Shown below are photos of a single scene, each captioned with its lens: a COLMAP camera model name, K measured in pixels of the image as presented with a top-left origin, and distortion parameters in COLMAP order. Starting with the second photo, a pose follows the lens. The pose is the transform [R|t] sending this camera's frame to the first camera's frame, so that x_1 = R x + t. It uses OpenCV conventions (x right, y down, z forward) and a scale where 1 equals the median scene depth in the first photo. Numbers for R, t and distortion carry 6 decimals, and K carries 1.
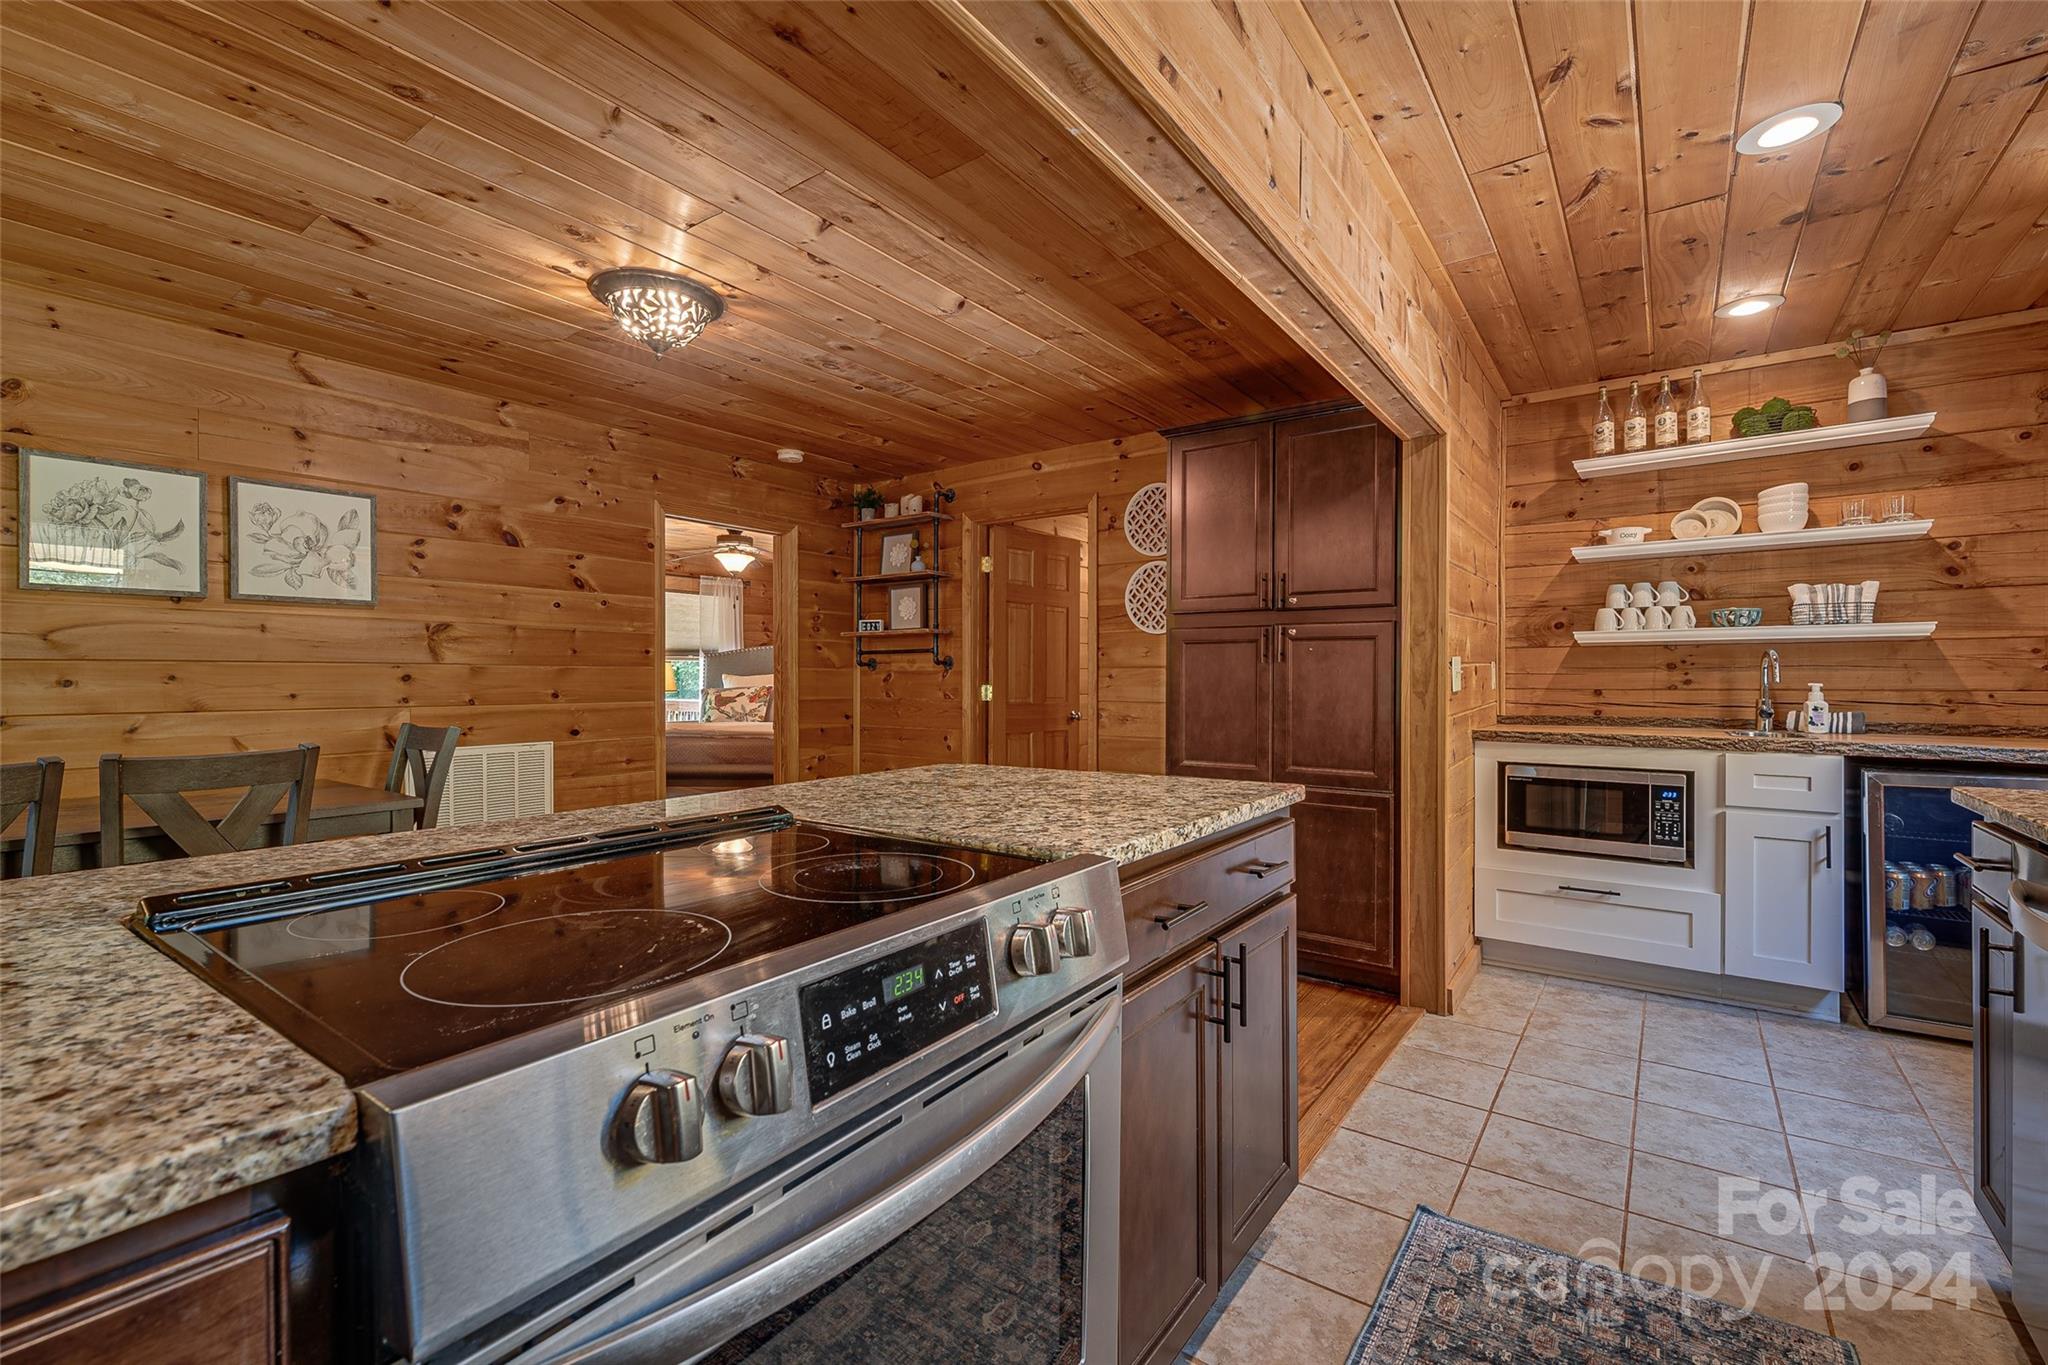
lens RADIAL K [[874.1, 0, 1029.8], [0, 874.1, 678.0], [0, 0, 1]] dist [0.020033, -0.011208]
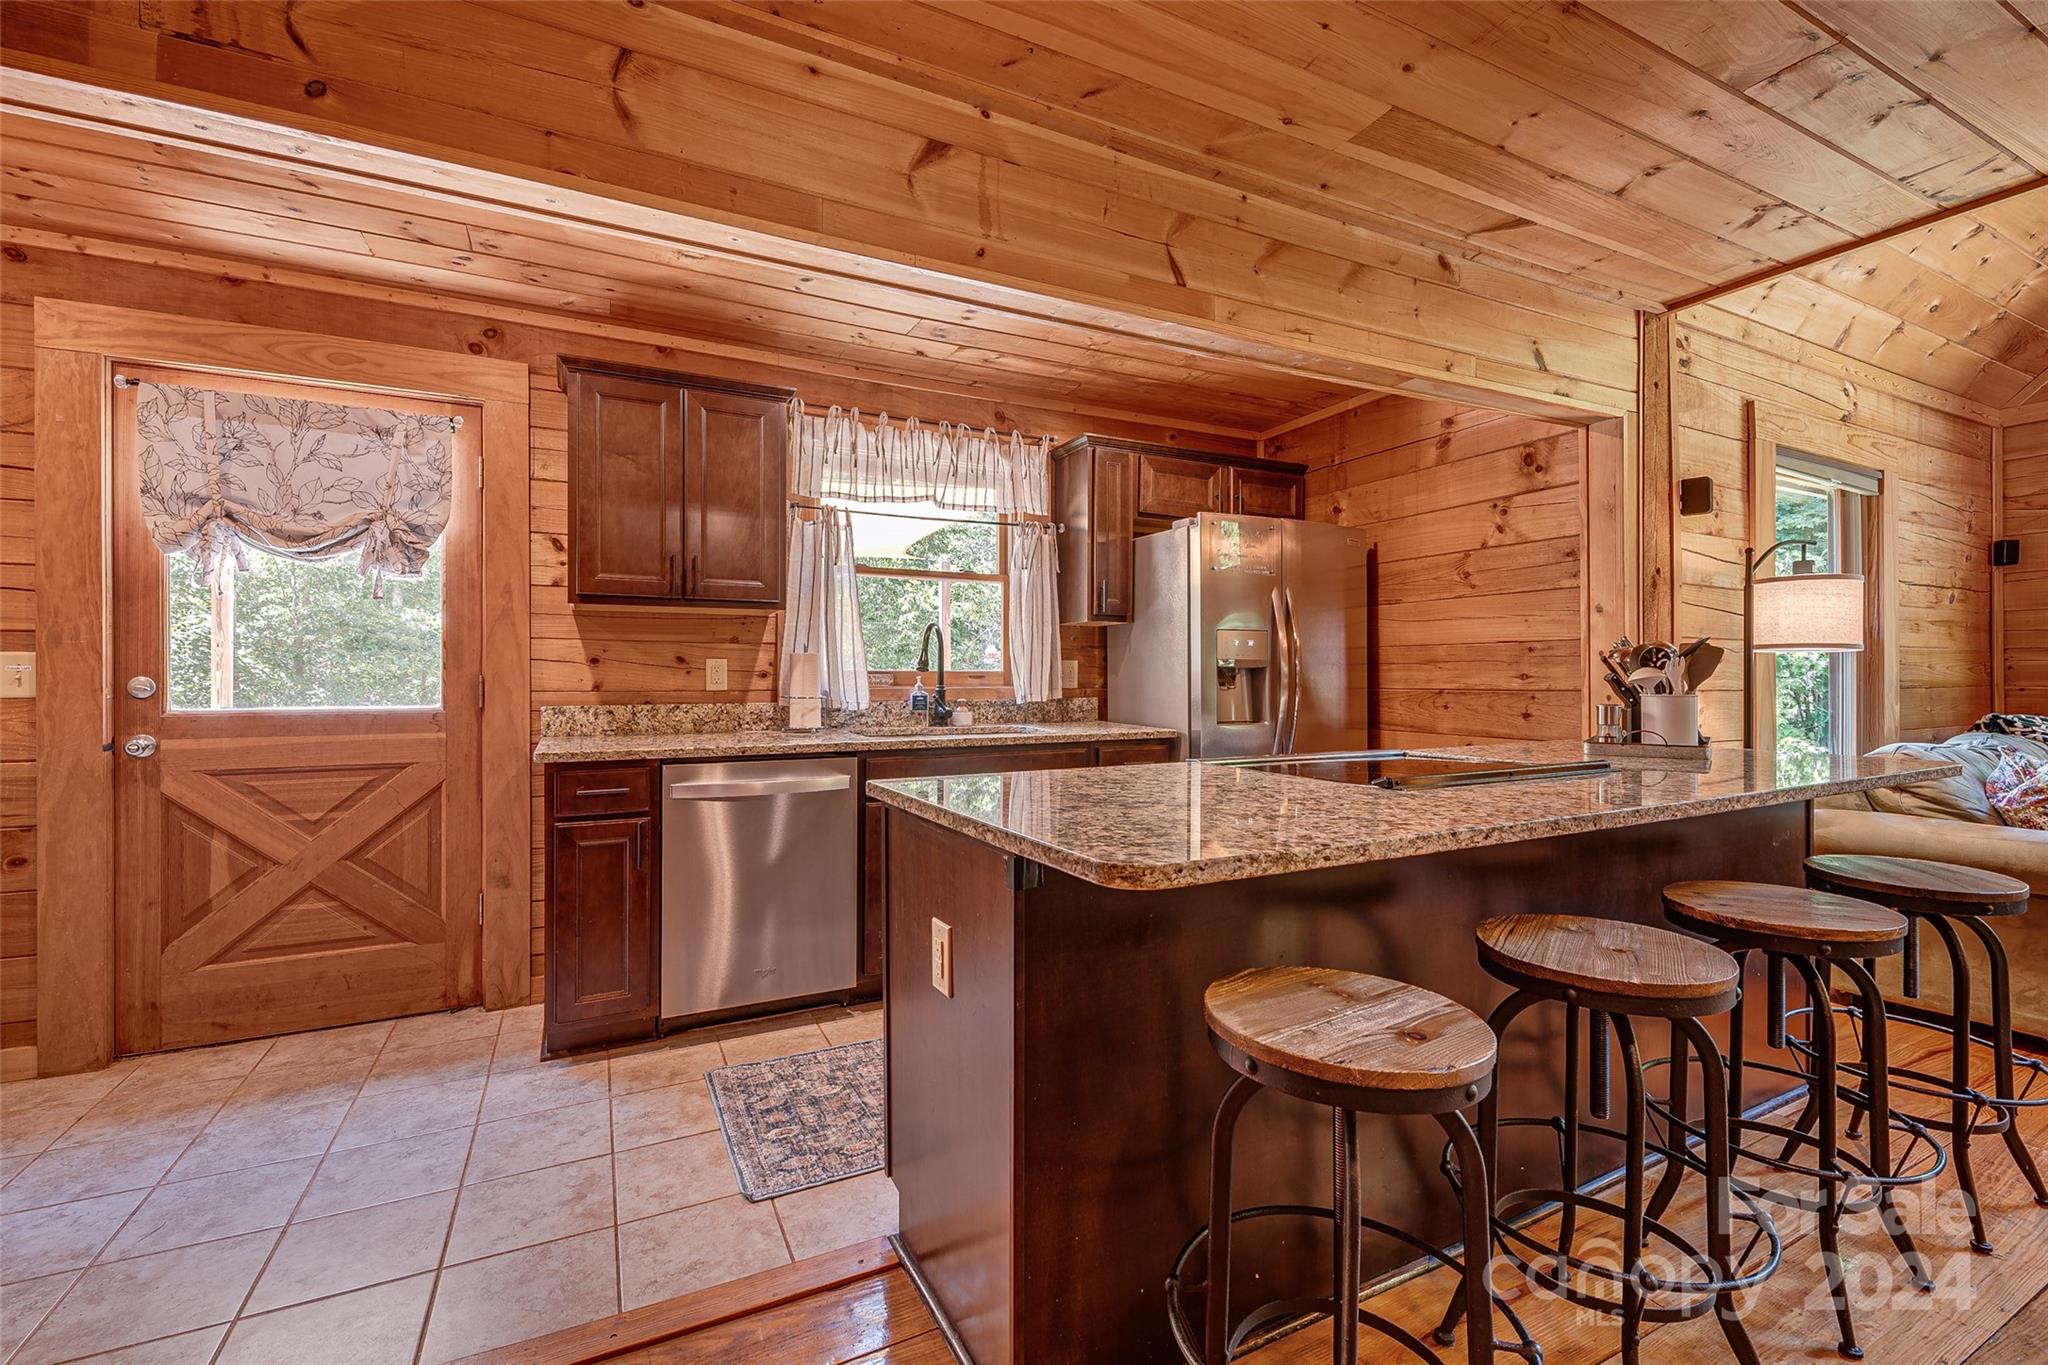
lens RADIAL K [[874.1, 0, 1029.8], [0, 874.1, 678.0], [0, 0, 1]] dist [0.020033, -0.011208]
pose [[-0.889030, 0.003447, 0.457836, -0.166999], [0.004083, 0.999992, 0.000399, 0.001903], [-0.457831, 0.002224, -0.889037, 0.950900]]
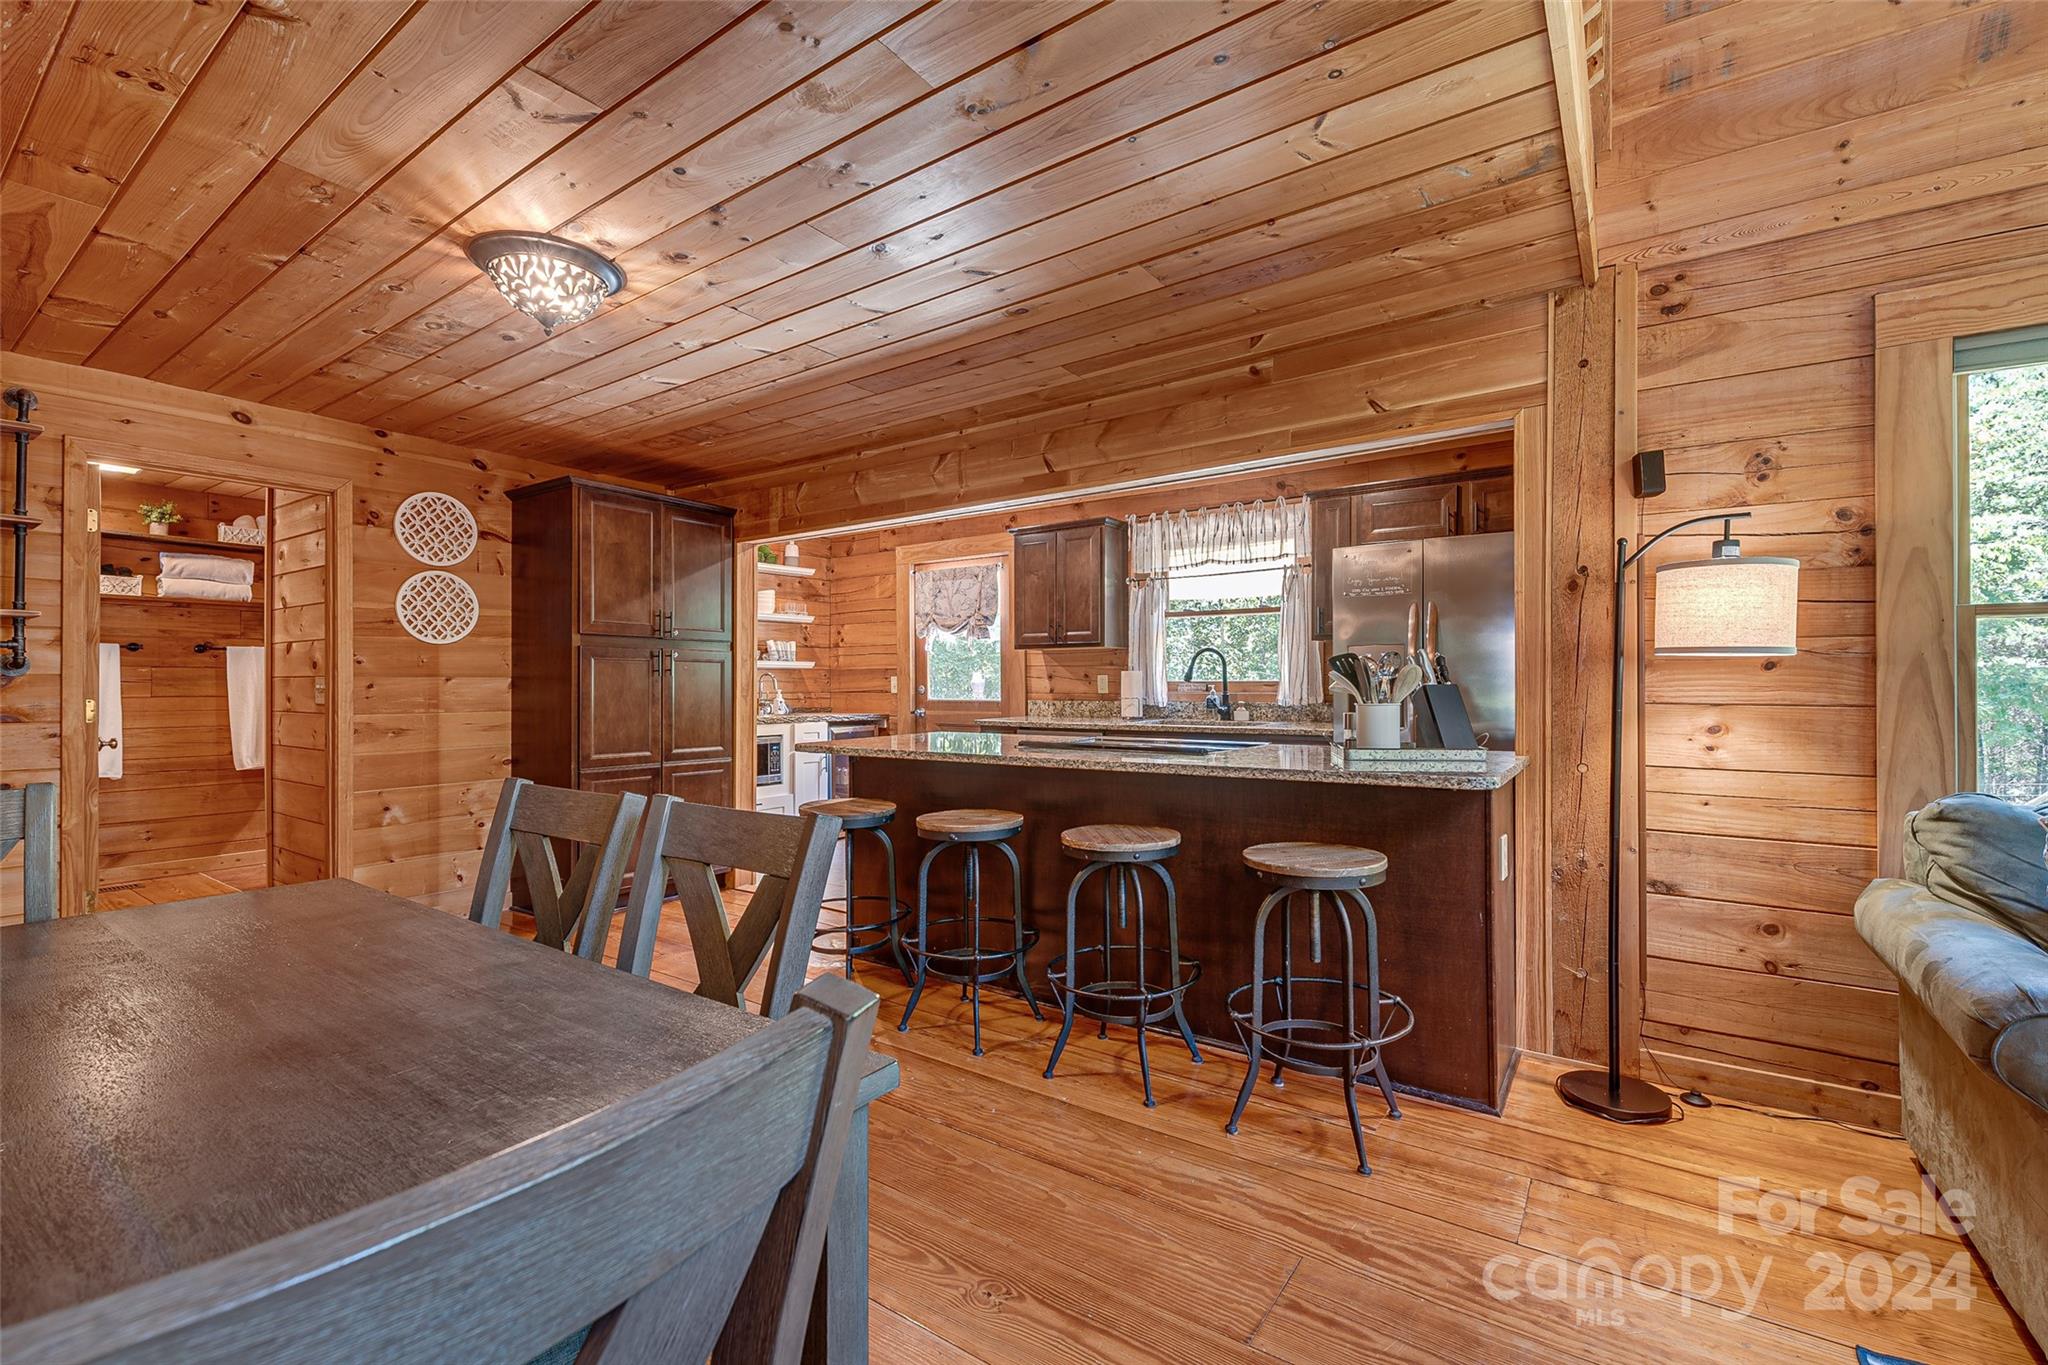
lens RADIAL K [[874.1, 0, 1029.8], [0, 874.1, 678.0], [0, 0, 1]] dist [0.020033, -0.011208]
pose [[-0.011263, 0.009912, 0.999887, -1.066730], [0.003979, 0.999943, -0.009867, 0.001476], [-0.999929, 0.003868, -0.011302, 0.413779]]
